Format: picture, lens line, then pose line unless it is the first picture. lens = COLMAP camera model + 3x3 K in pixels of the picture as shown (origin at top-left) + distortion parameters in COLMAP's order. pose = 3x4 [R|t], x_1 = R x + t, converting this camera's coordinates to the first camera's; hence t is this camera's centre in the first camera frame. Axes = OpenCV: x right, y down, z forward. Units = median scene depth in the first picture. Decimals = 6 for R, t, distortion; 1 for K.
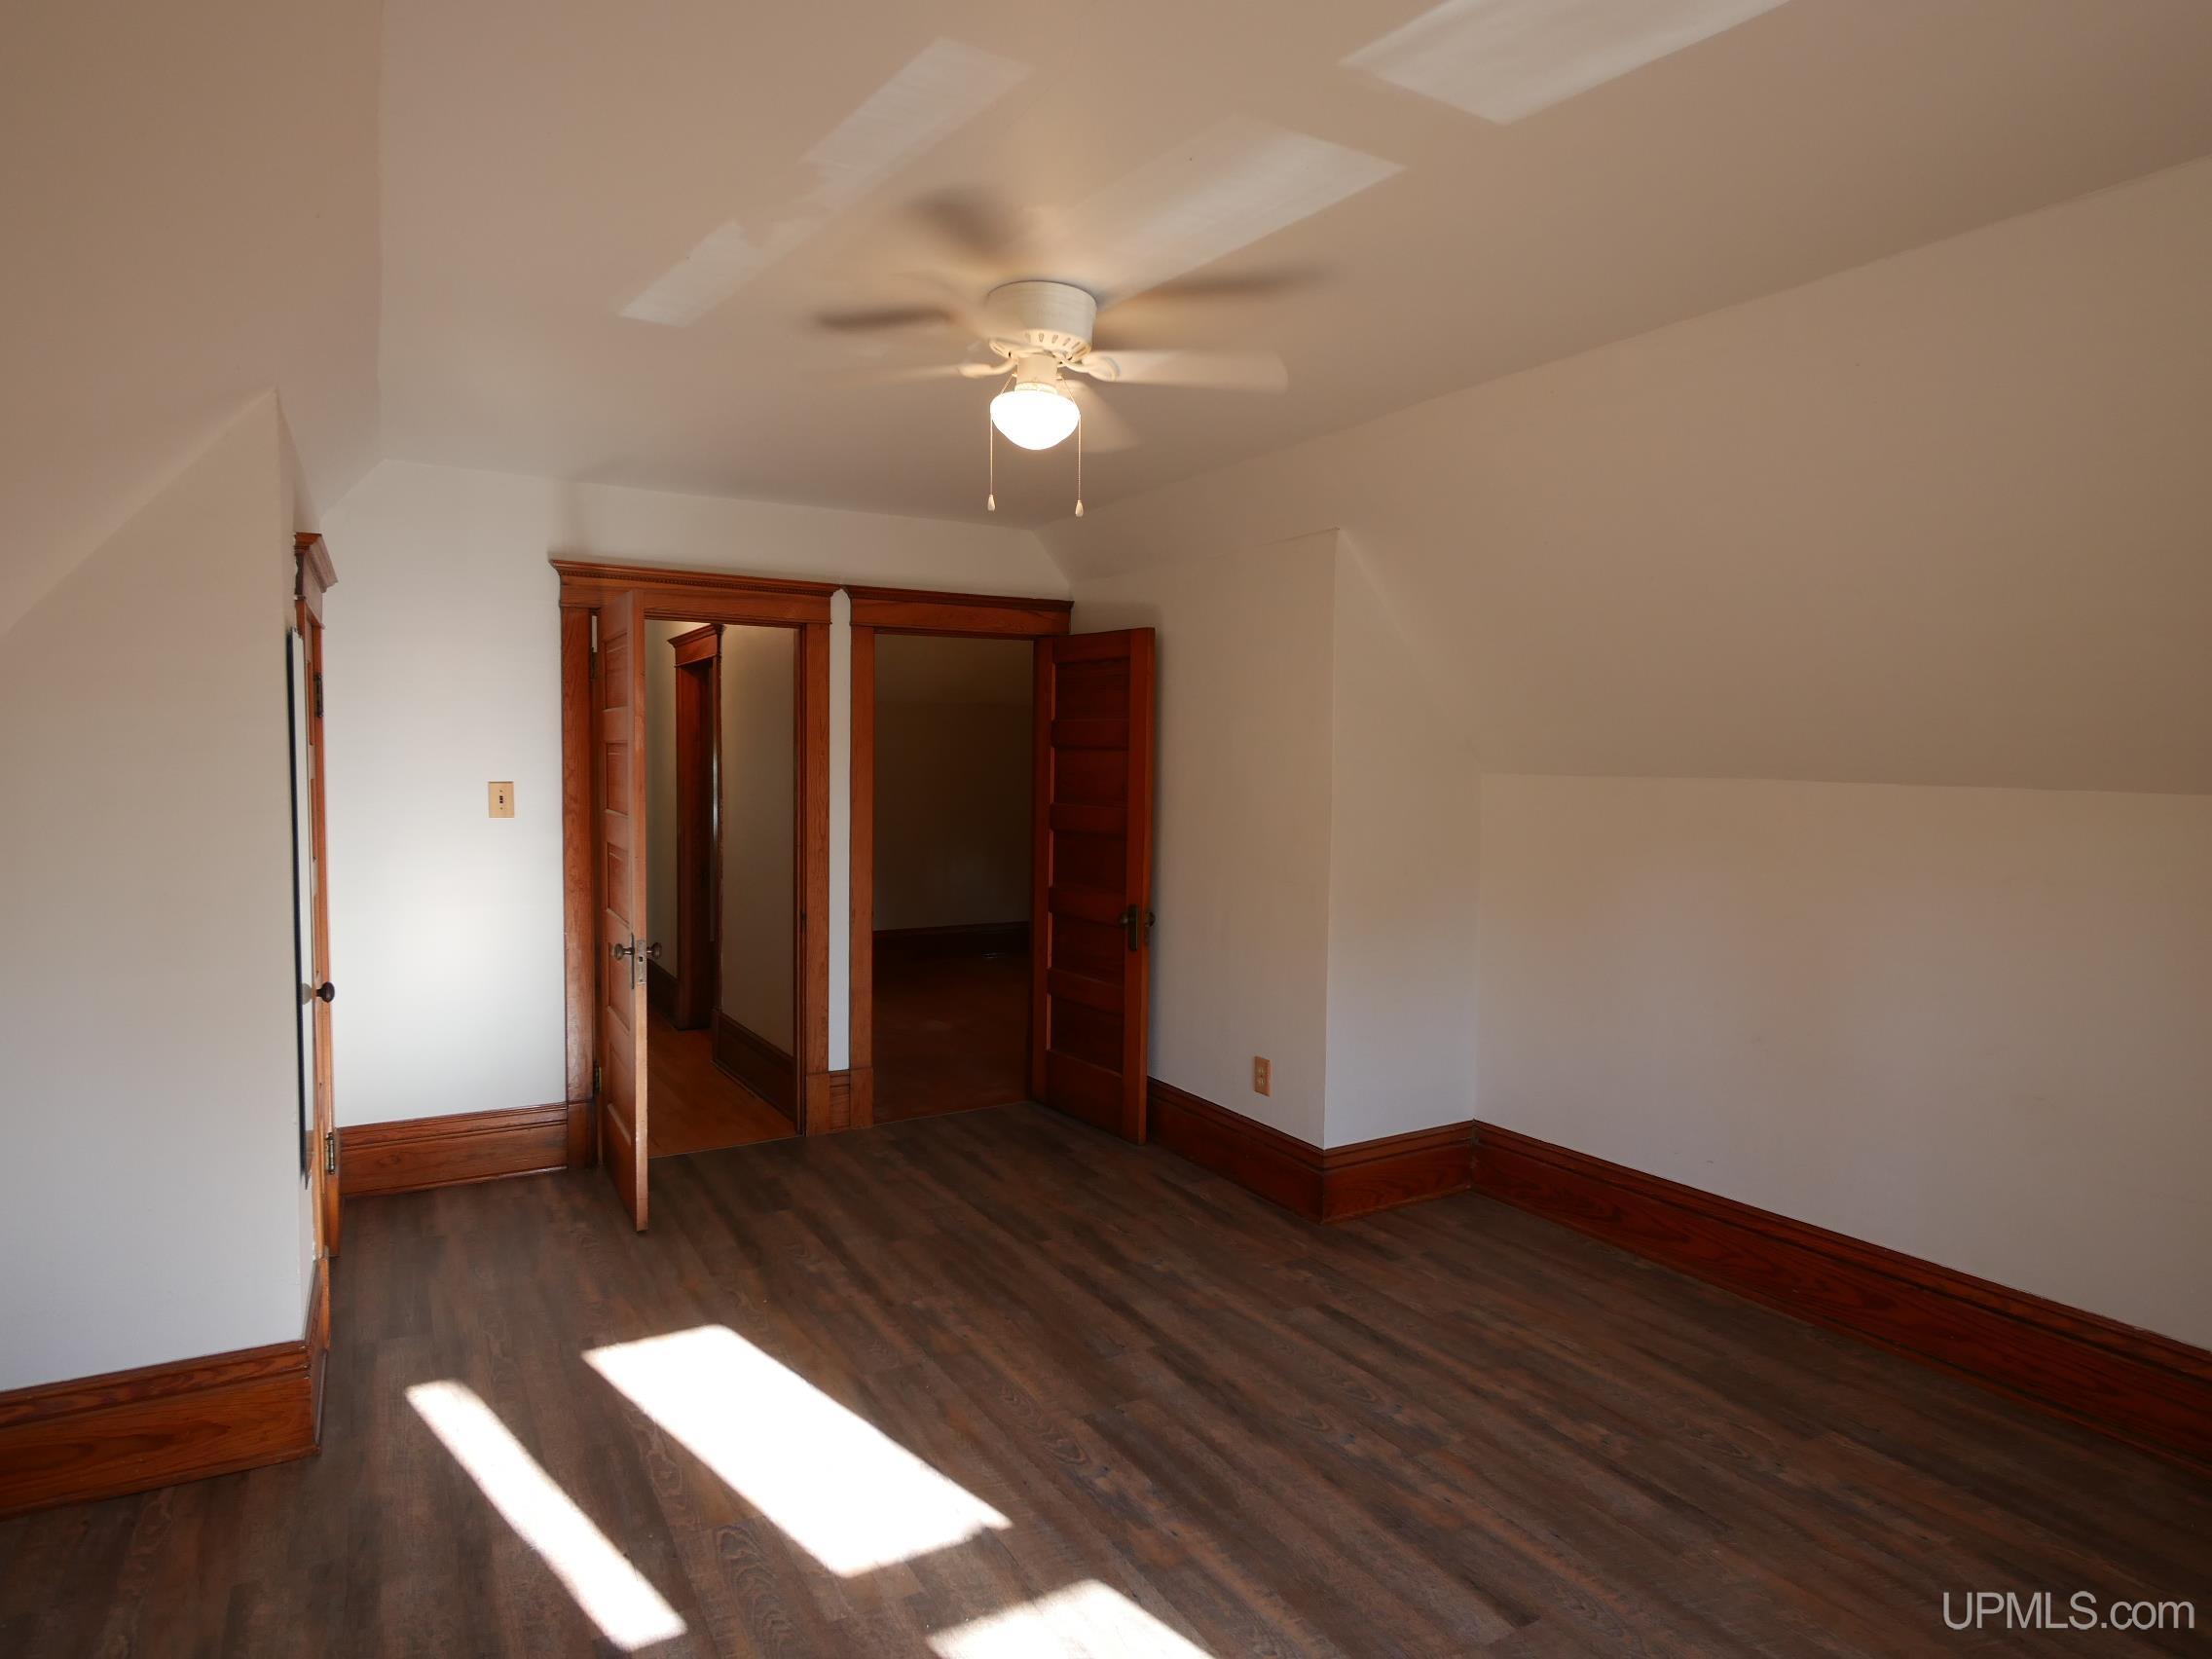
lens RADIAL K [[1283.5, 0, 1104.4], [0, 1283.5, 824.2], [0, 0, 1]] dist [-0.000472, -0.001712]
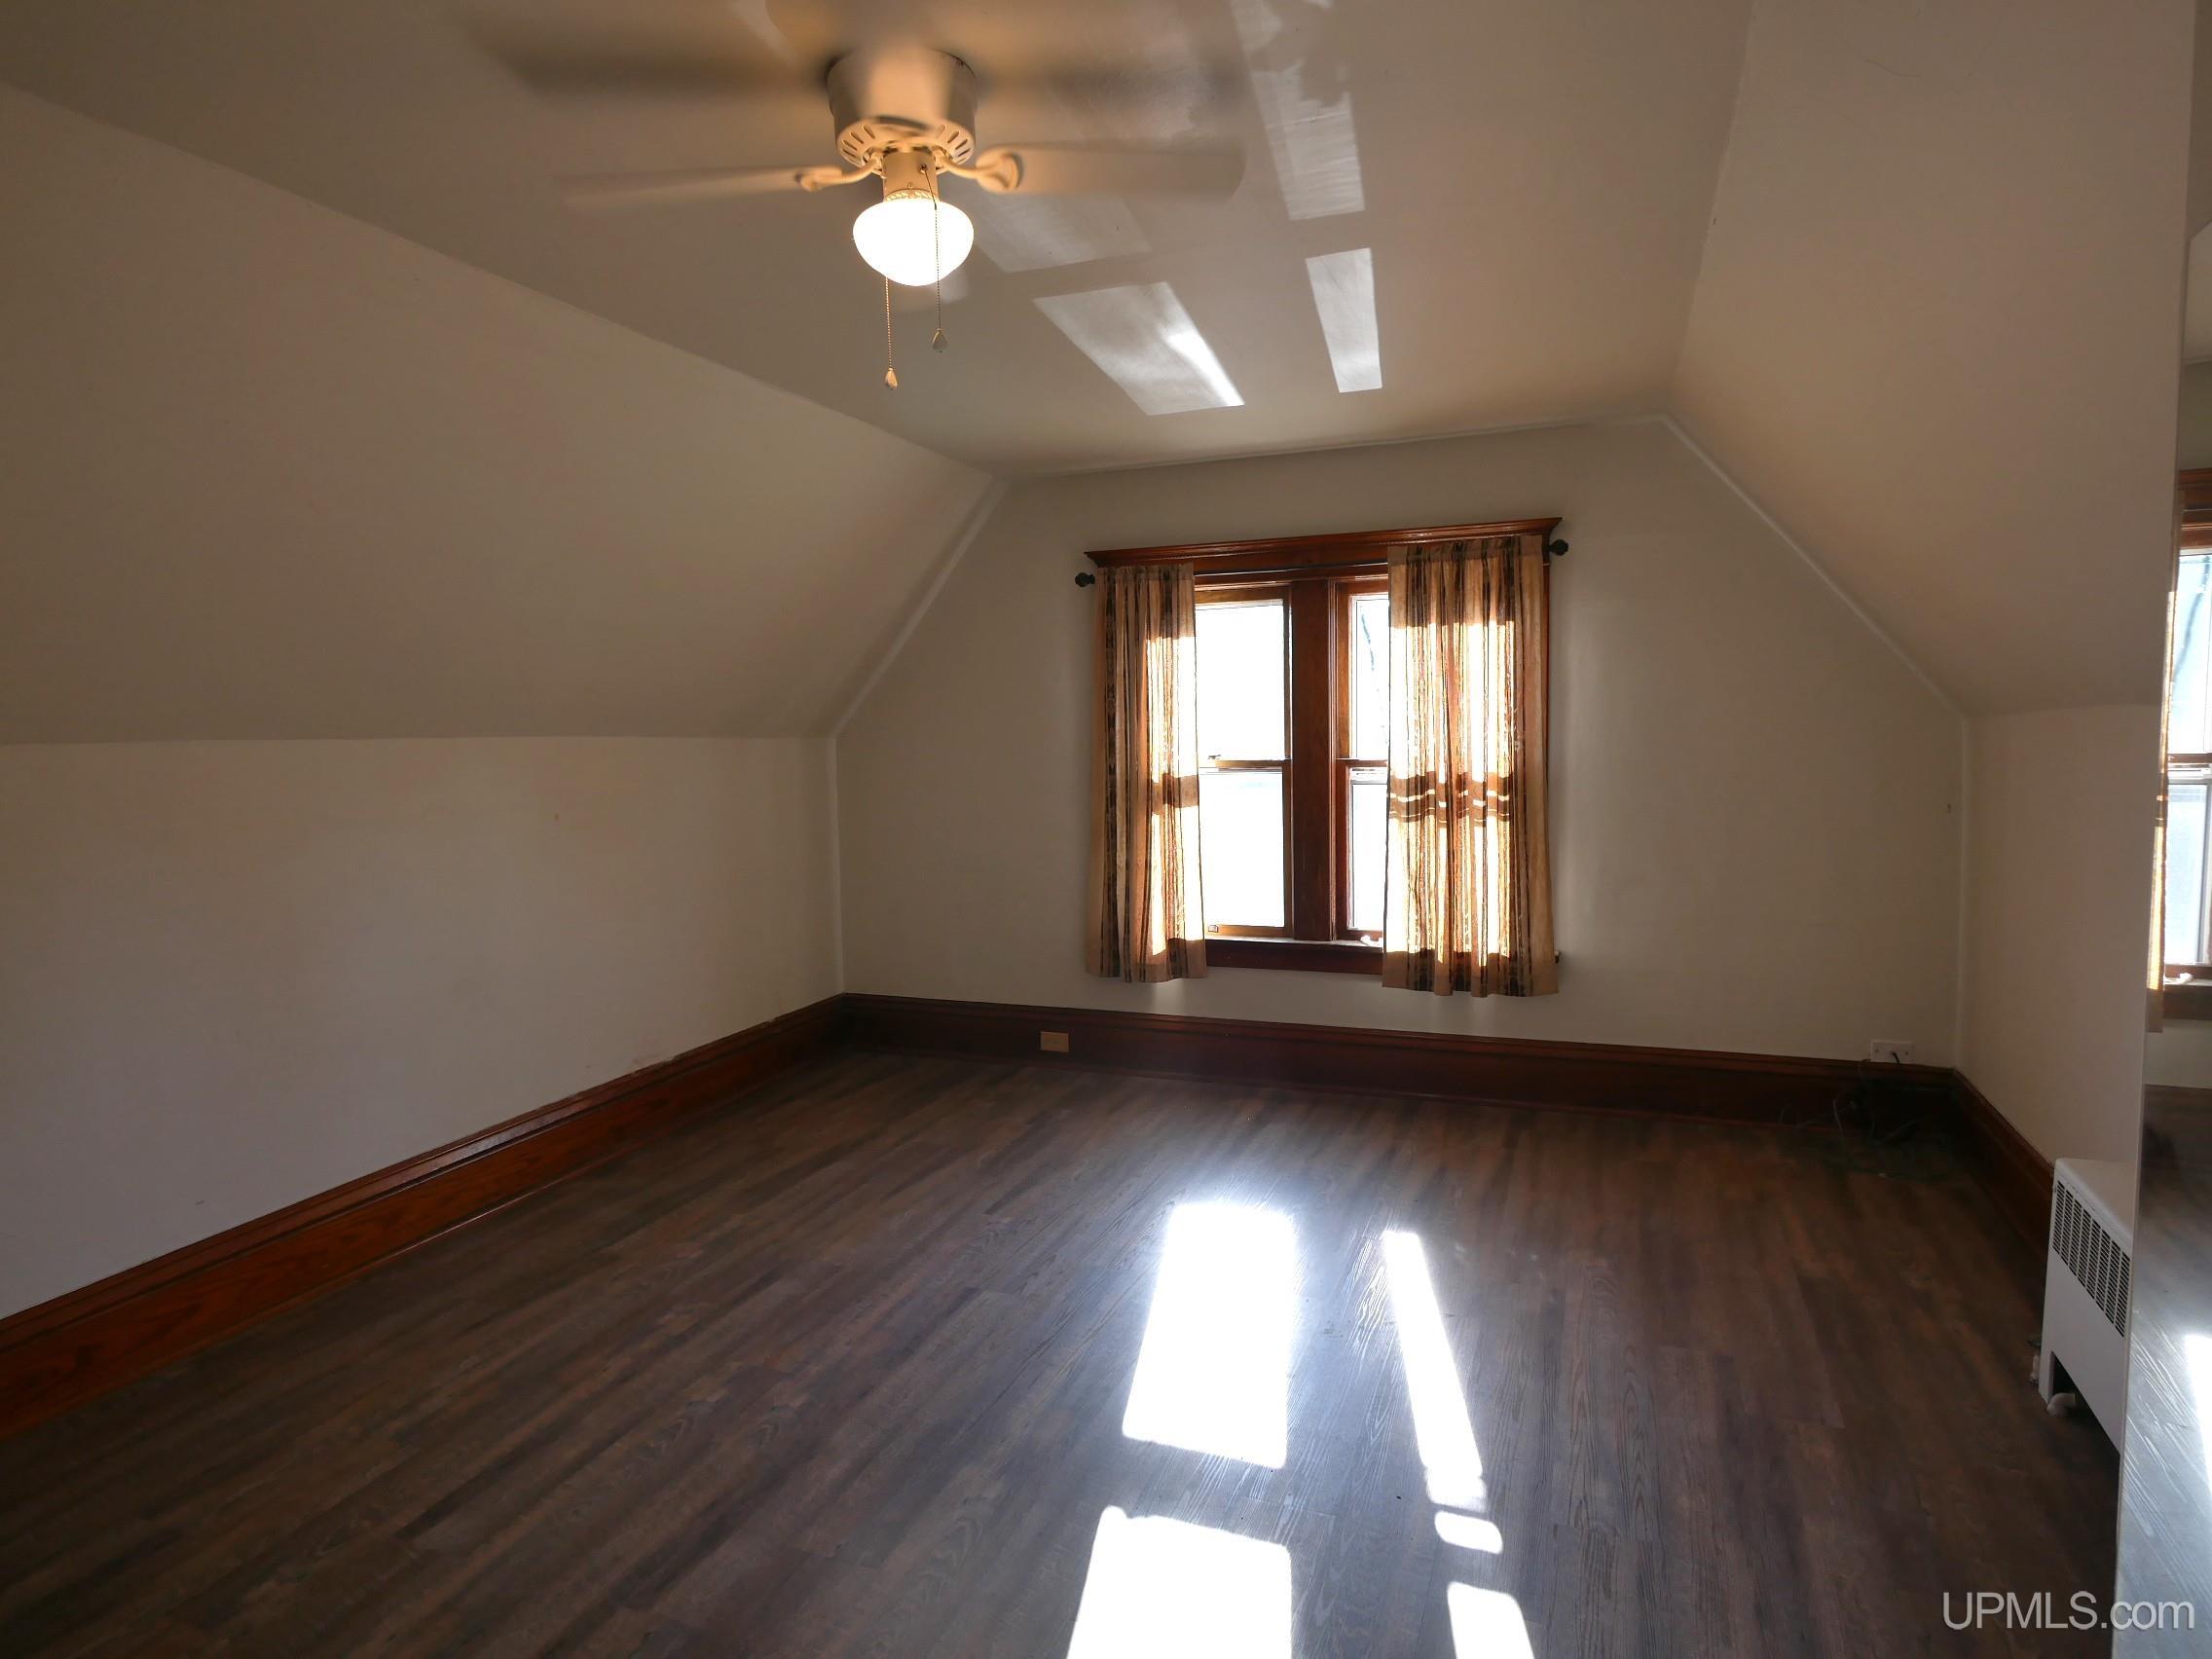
lens RADIAL K [[1283.5, 0, 1098.9], [0, 1283.5, 831.4], [0, 0, 1]] dist [-0.000472, -0.001712]
pose [[-0.622284, -0.067221, 0.779900, -0.592945], [0.054831, 0.990116, 0.129090, -0.057342], [-0.780869, 0.123093, -0.612448, 1.163313]]
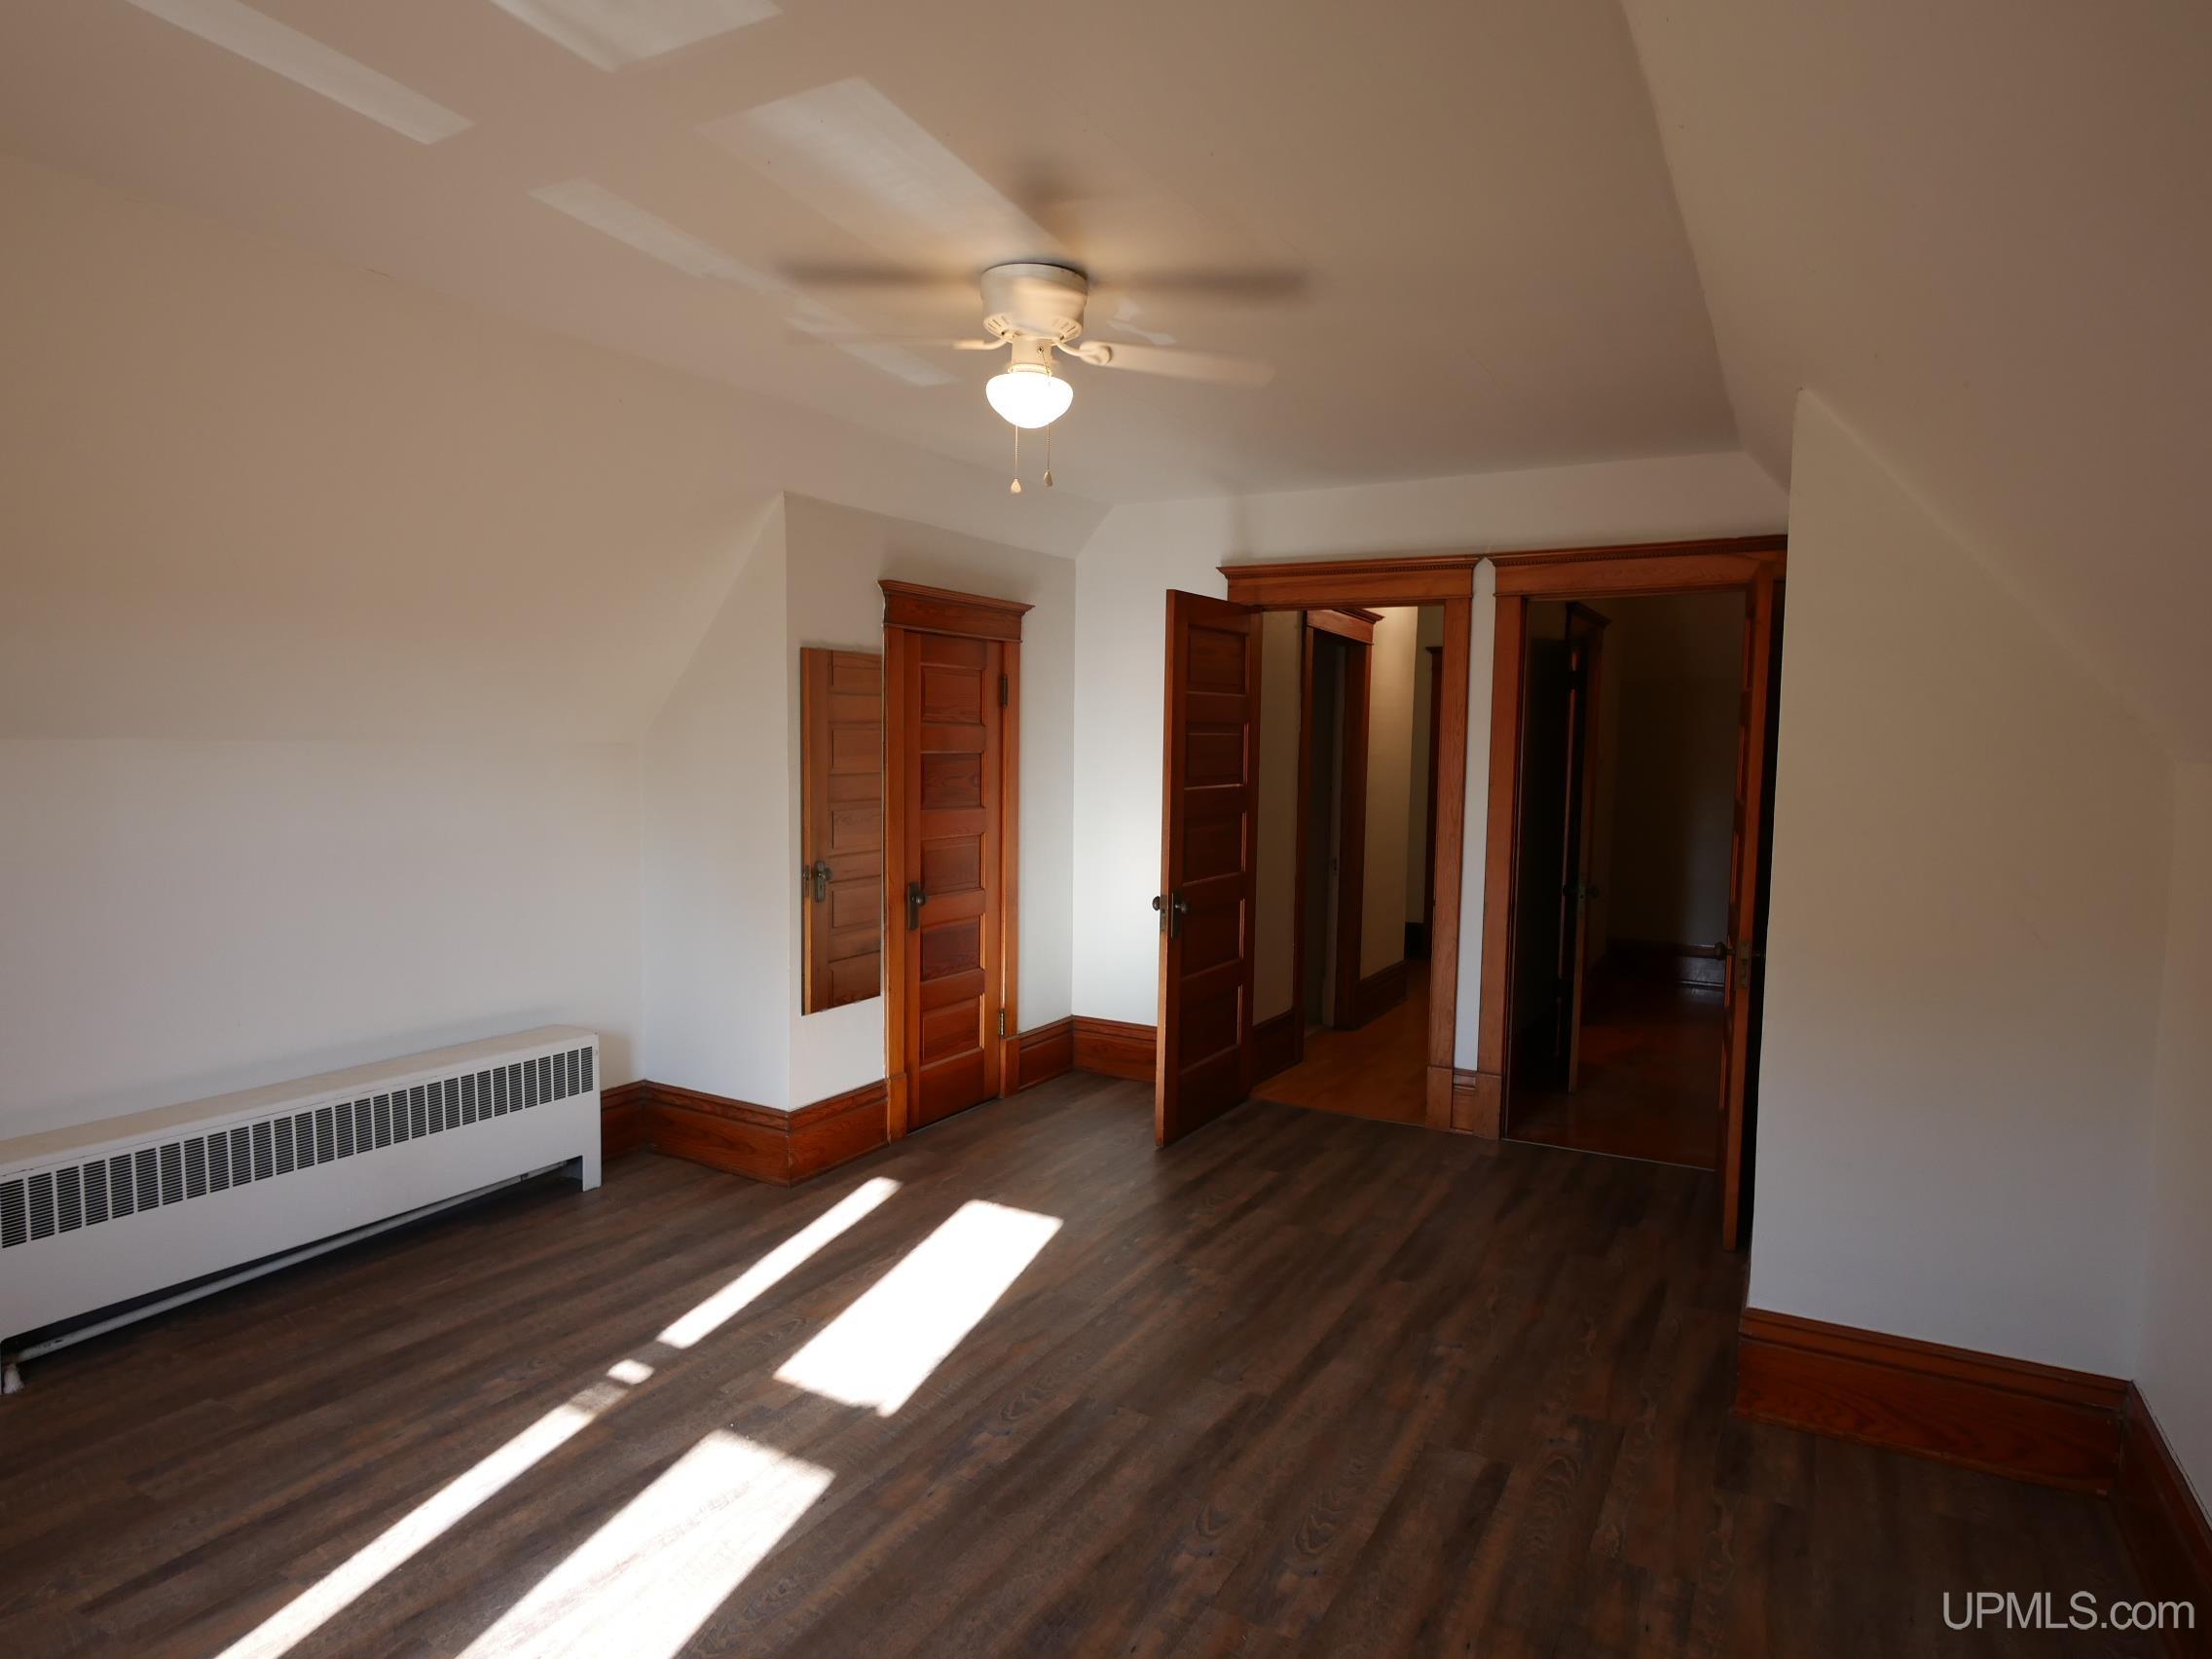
lens RADIAL K [[1283.5, 0, 1096.7], [0, 1283.5, 826.6], [0, 0, 1]] dist [-0.000472, -0.001712]
pose [[0.506959, 0.058143, -0.860007, 0.720614], [-0.051922, 0.997971, 0.036863, -0.012352], [0.860405, 0.025965, 0.508949, 0.438052]]
